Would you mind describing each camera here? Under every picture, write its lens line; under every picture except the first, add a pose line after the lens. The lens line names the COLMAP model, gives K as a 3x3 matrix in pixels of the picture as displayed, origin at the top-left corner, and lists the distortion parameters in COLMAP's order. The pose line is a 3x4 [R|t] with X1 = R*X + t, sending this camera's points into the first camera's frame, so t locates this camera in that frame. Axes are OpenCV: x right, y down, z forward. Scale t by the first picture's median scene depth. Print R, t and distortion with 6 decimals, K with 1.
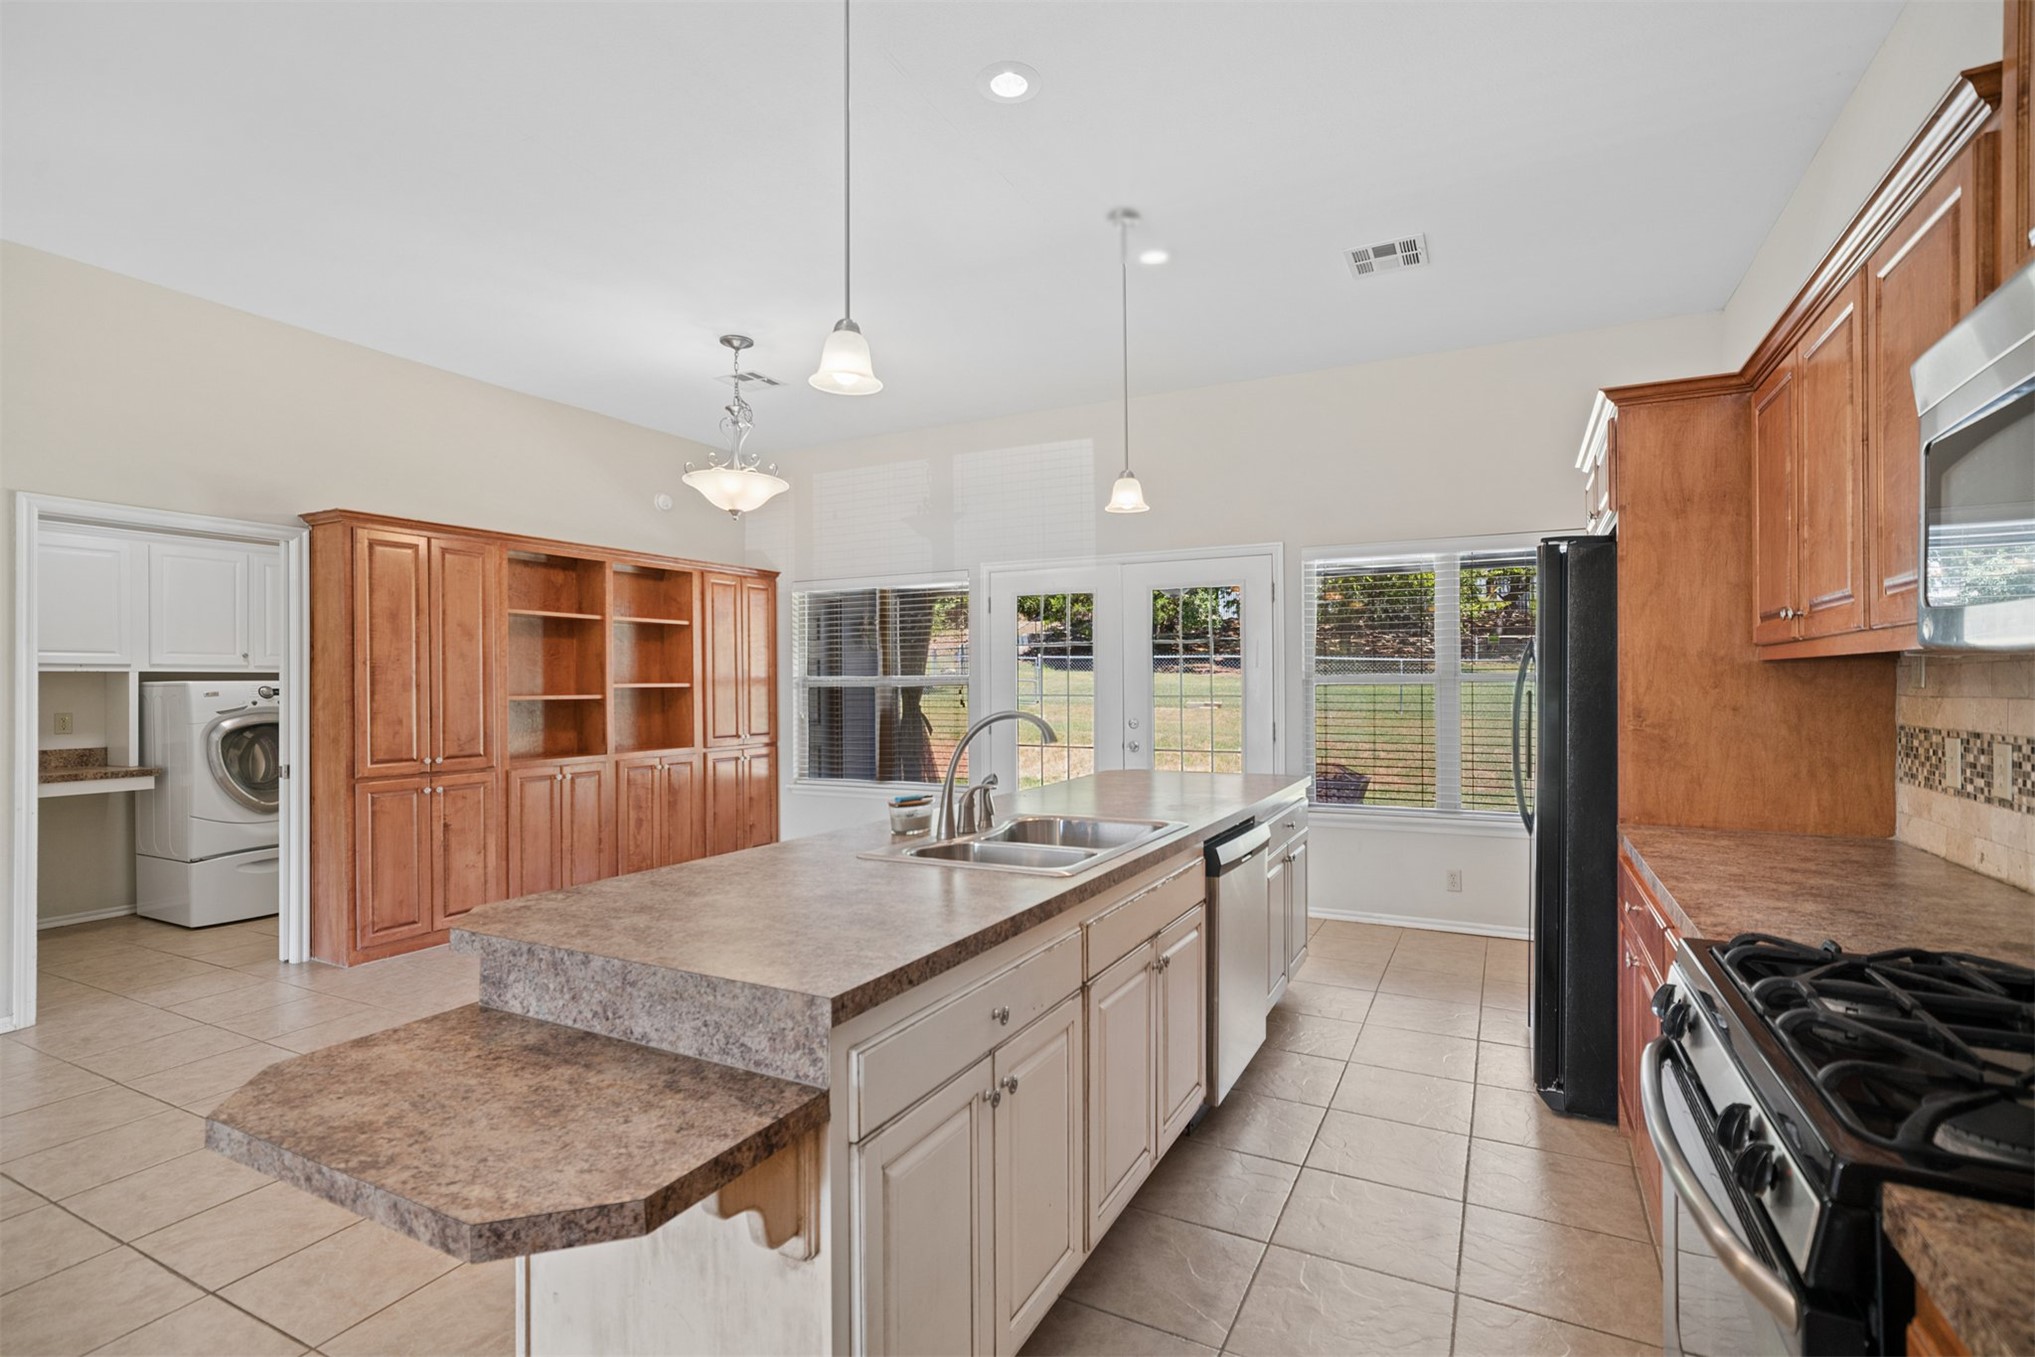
lens RADIAL K [[954.5, 0, 1030.2], [0, 954.5, 690.0], [0, 0, 1]] dist [-0.005031, 0.010108]
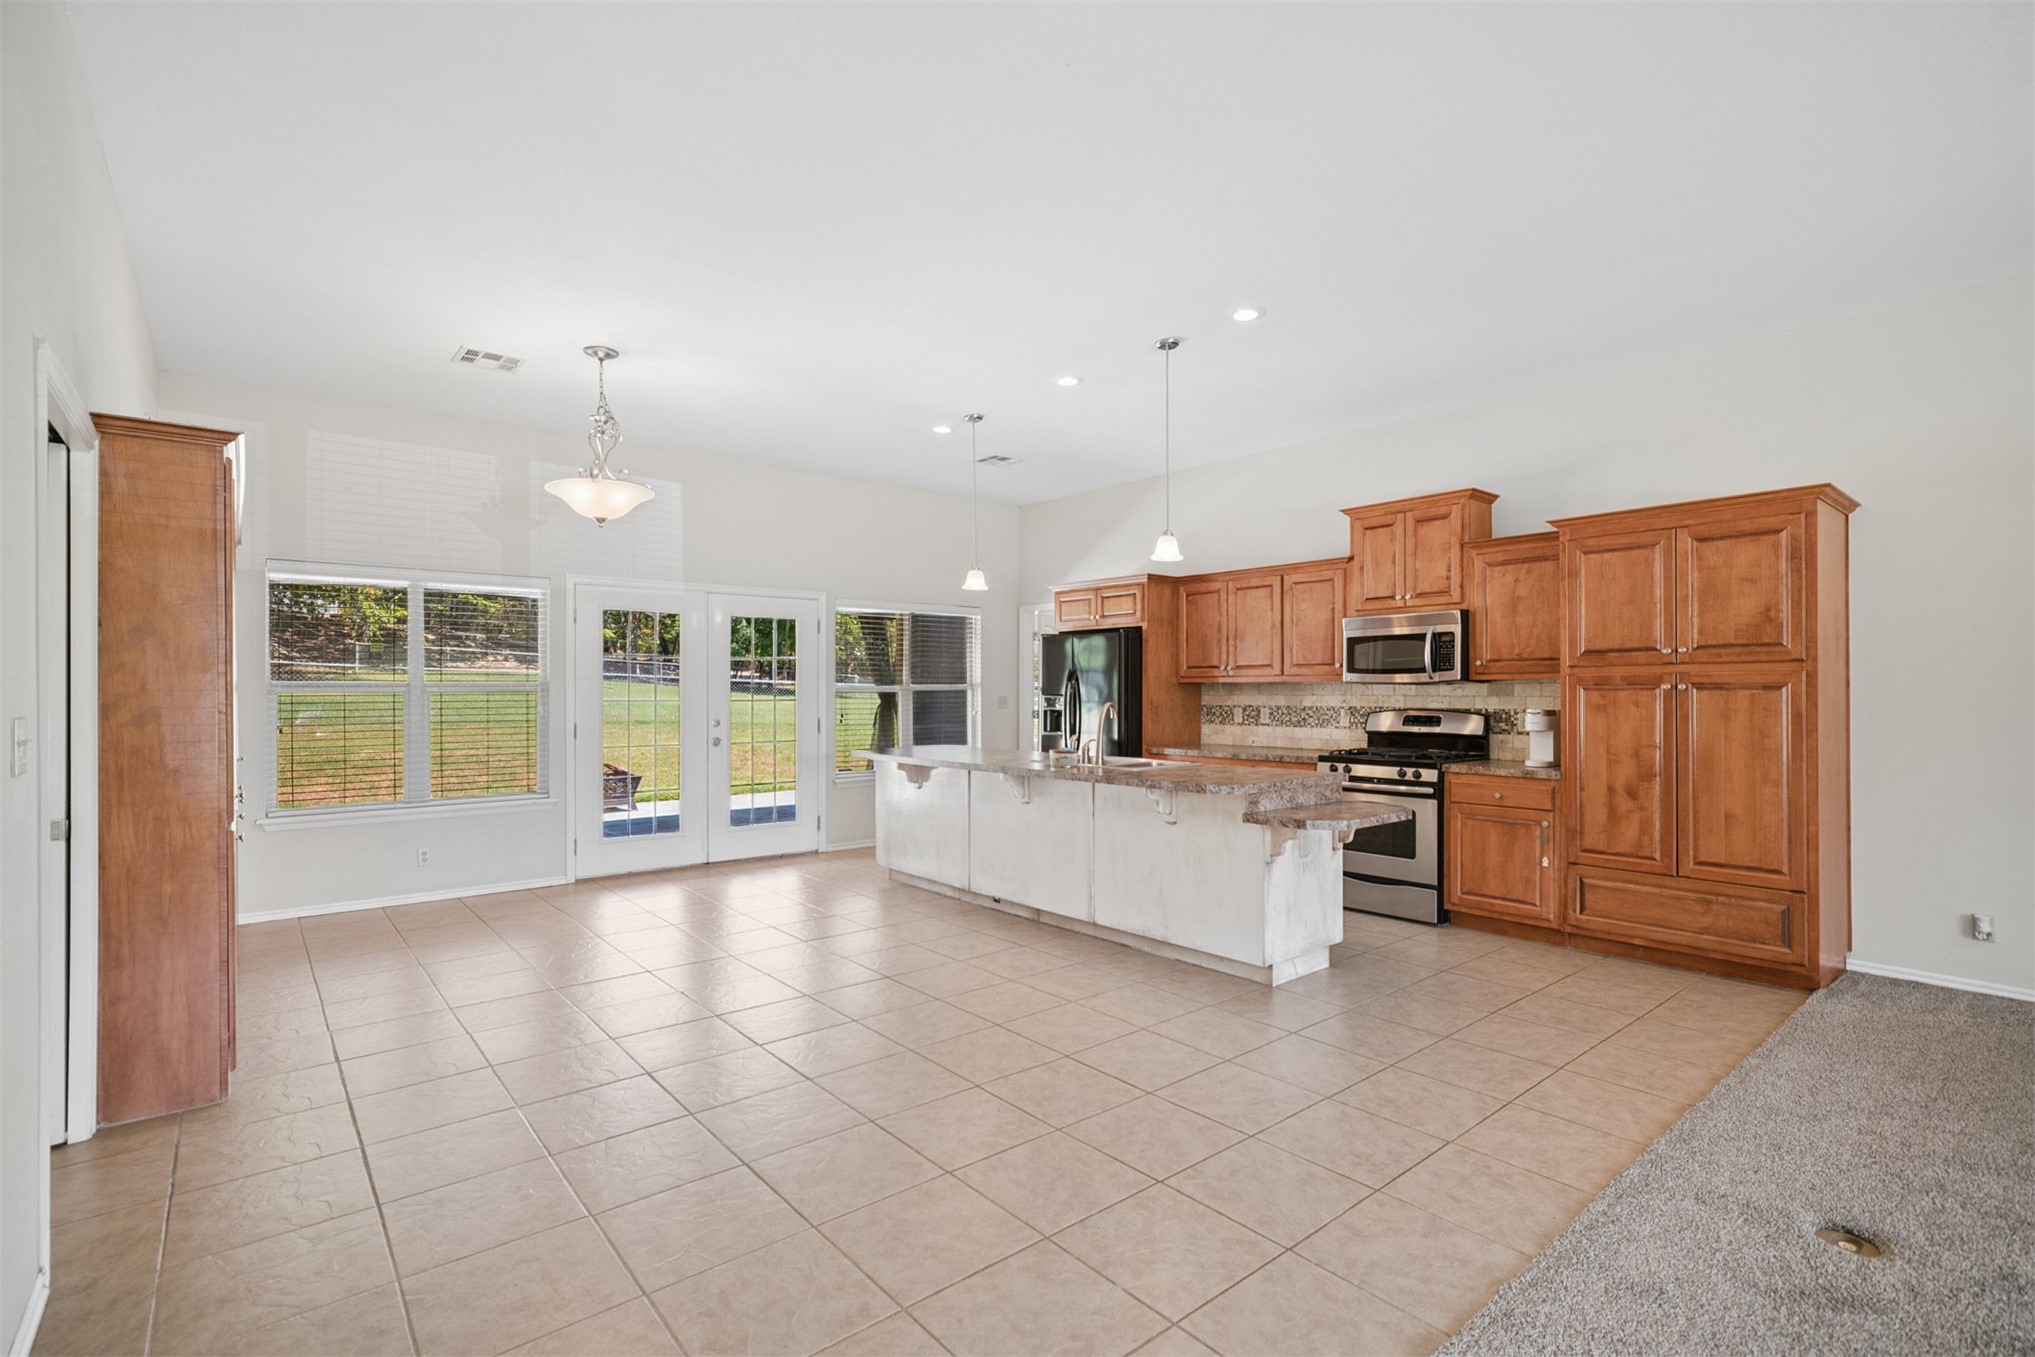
lens RADIAL K [[954.5, 0, 1032.9], [0, 954.5, 694.4], [0, 0, 1]] dist [-0.005031, 0.010108]
pose [[0.389555, 0.000668, 0.921003, -0.858206], [0.007077, 0.999968, -0.003719, 0.005057], [-0.920976, 0.007967, 0.389538, 0.147031]]
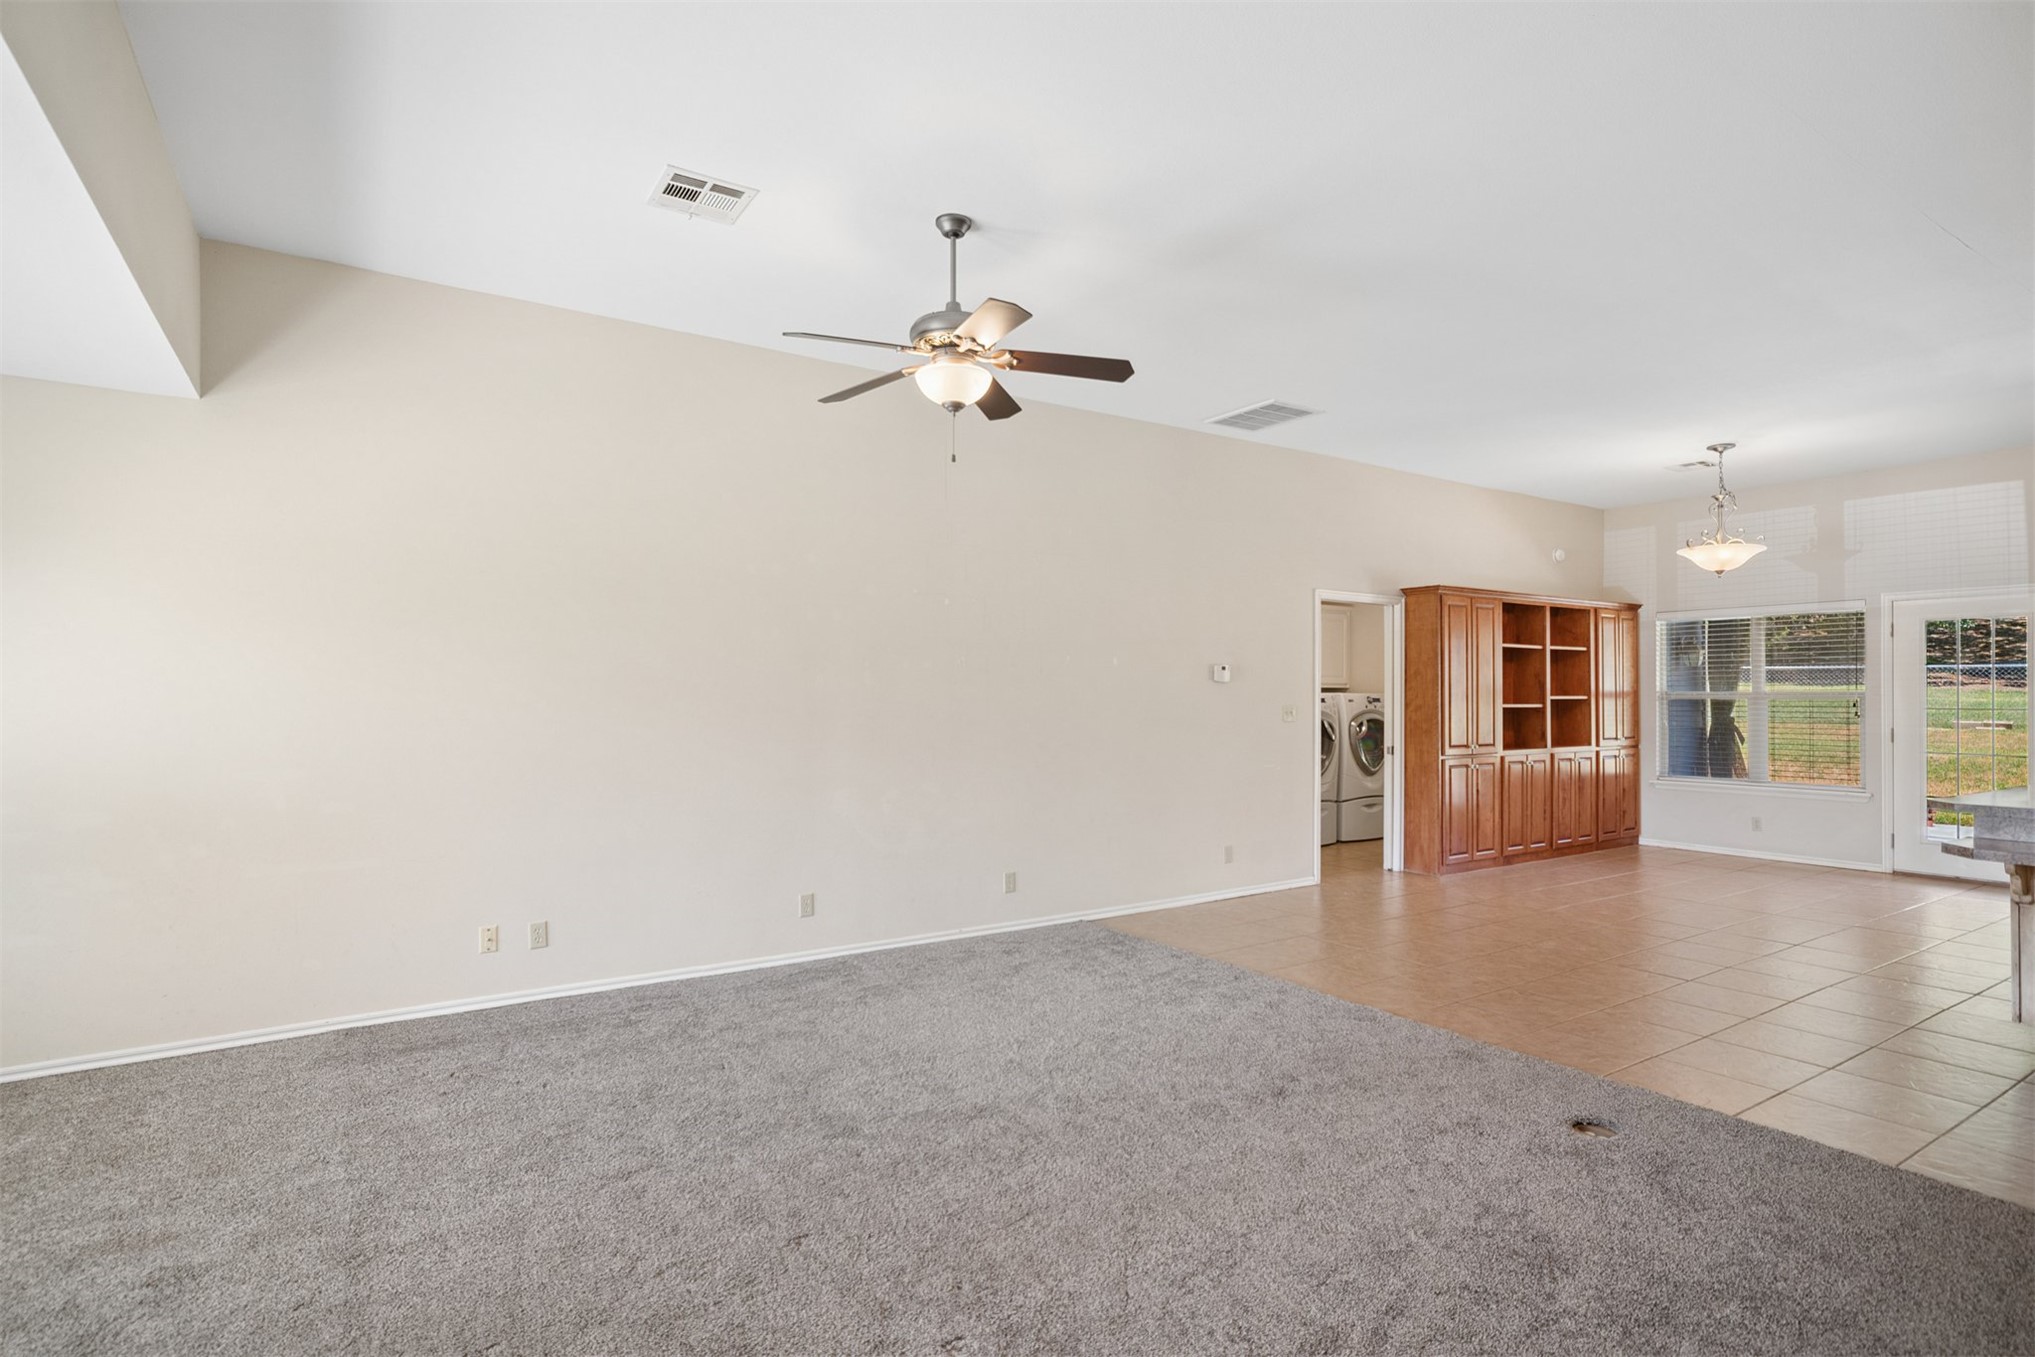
lens RADIAL K [[1021.7, 0, 1038.9], [0, 1021.7, 689.5], [0, 0, 1]] dist [-0.003676, 0.001052]
pose [[0.873217, 0.004534, -0.487310, -0.360879], [-0.009699, 0.999920, -0.008076, 0.002626], [0.487234, 0.011778, 0.873192, -0.604091]]
